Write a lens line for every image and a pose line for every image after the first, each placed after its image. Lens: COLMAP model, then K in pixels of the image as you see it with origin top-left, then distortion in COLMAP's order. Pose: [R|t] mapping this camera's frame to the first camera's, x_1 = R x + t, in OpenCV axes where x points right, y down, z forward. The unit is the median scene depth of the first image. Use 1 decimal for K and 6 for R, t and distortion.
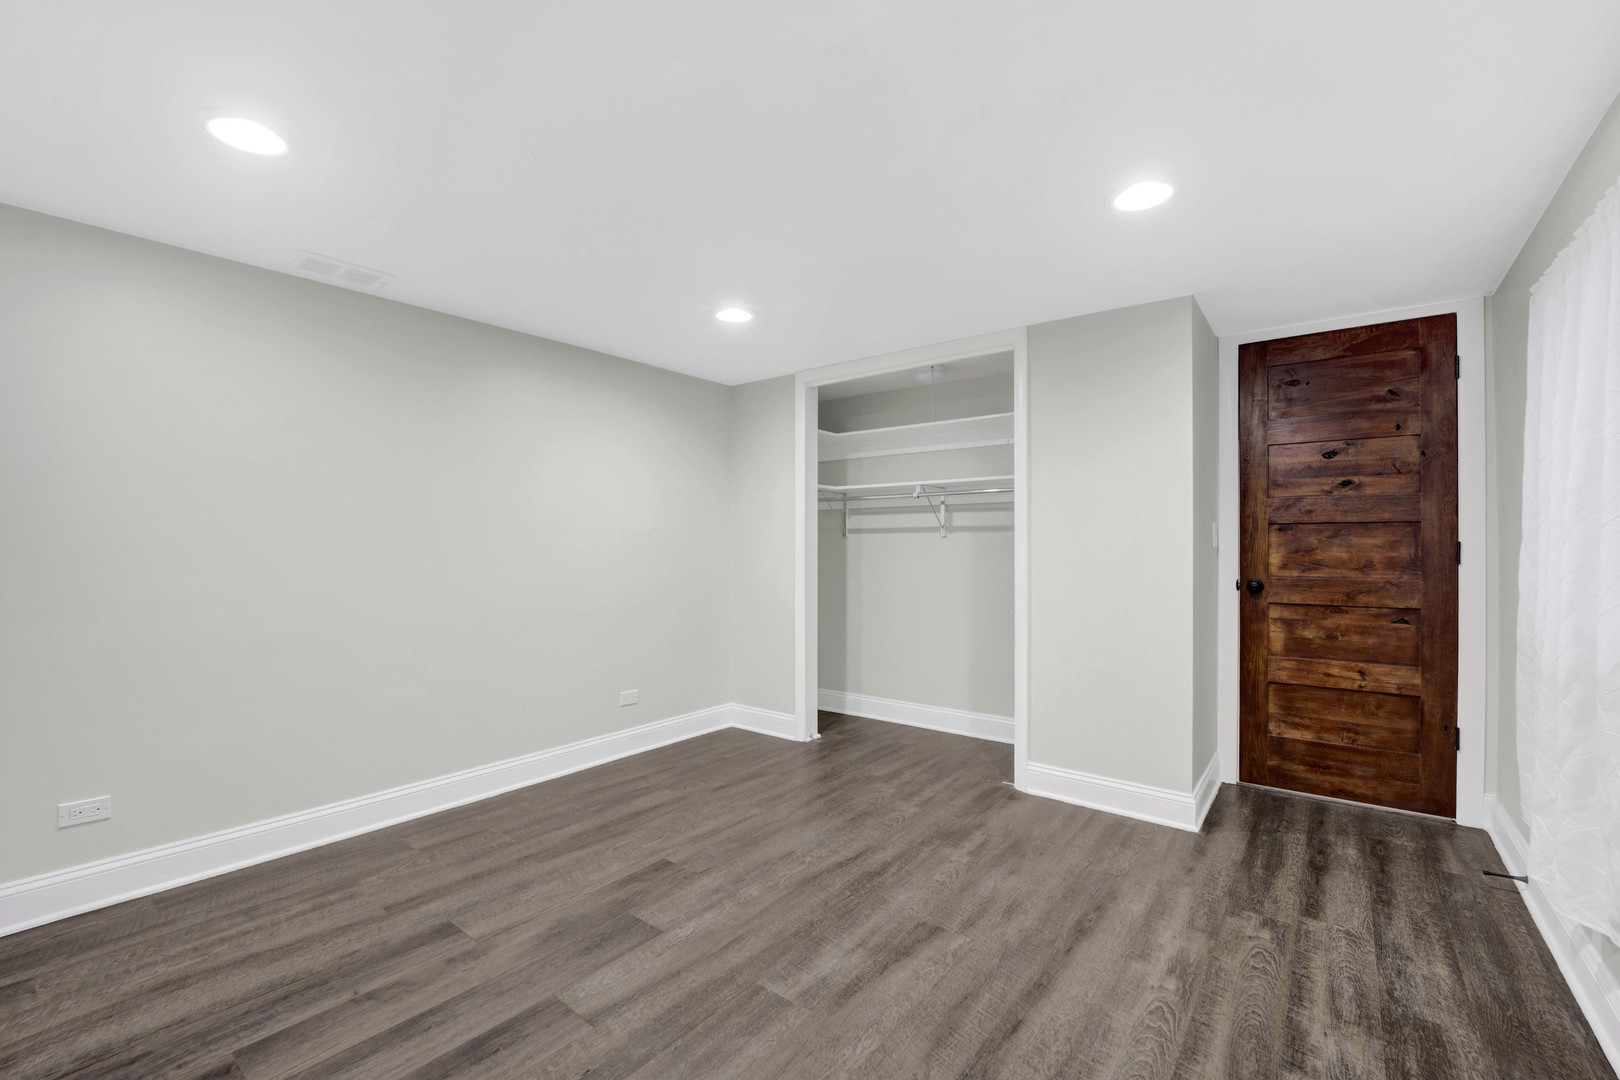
lens RADIAL K [[679.9, 0, 806.0], [0, 679.9, 550.3], [0, 0, 1]] dist [-0.012072, -0.001250]
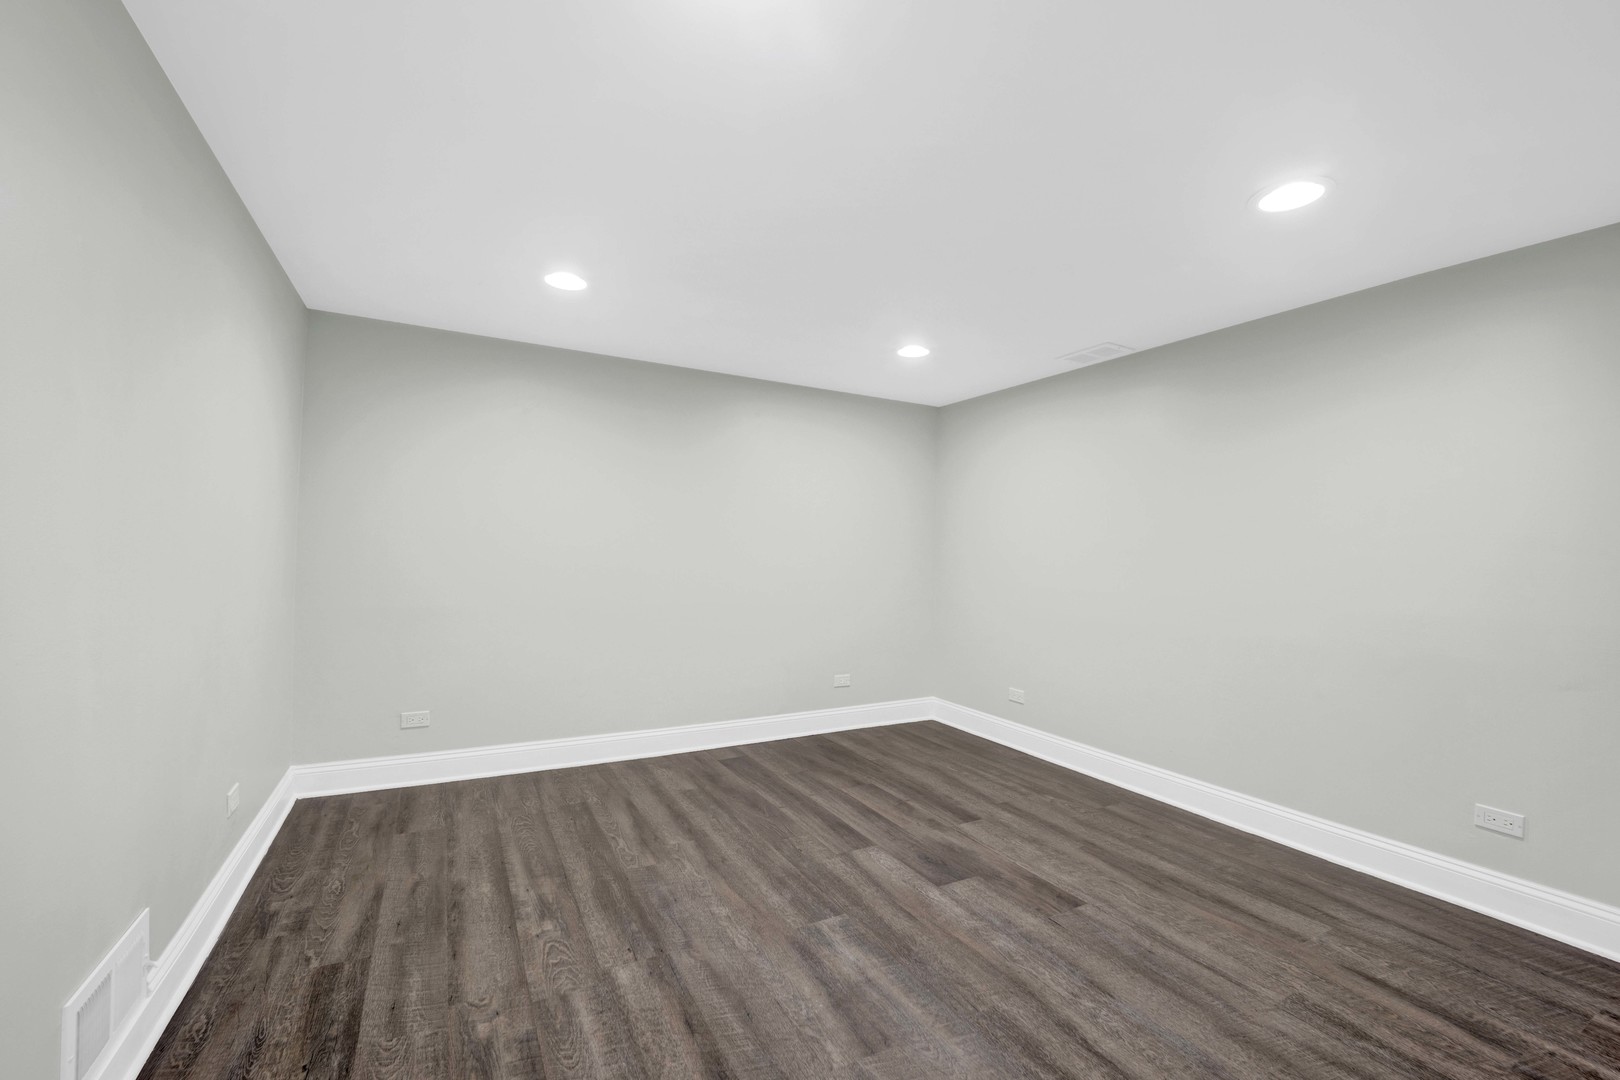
lens RADIAL K [[679.9, 0, 807.4], [0, 679.9, 533.4], [0, 0, 1]] dist [-0.012072, -0.001250]
pose [[-0.405673, -0.036829, -0.913276, 0.930259], [-0.024678, 0.999265, -0.029335, 0.002800], [0.913685, 0.010638, -0.406284, 1.228500]]
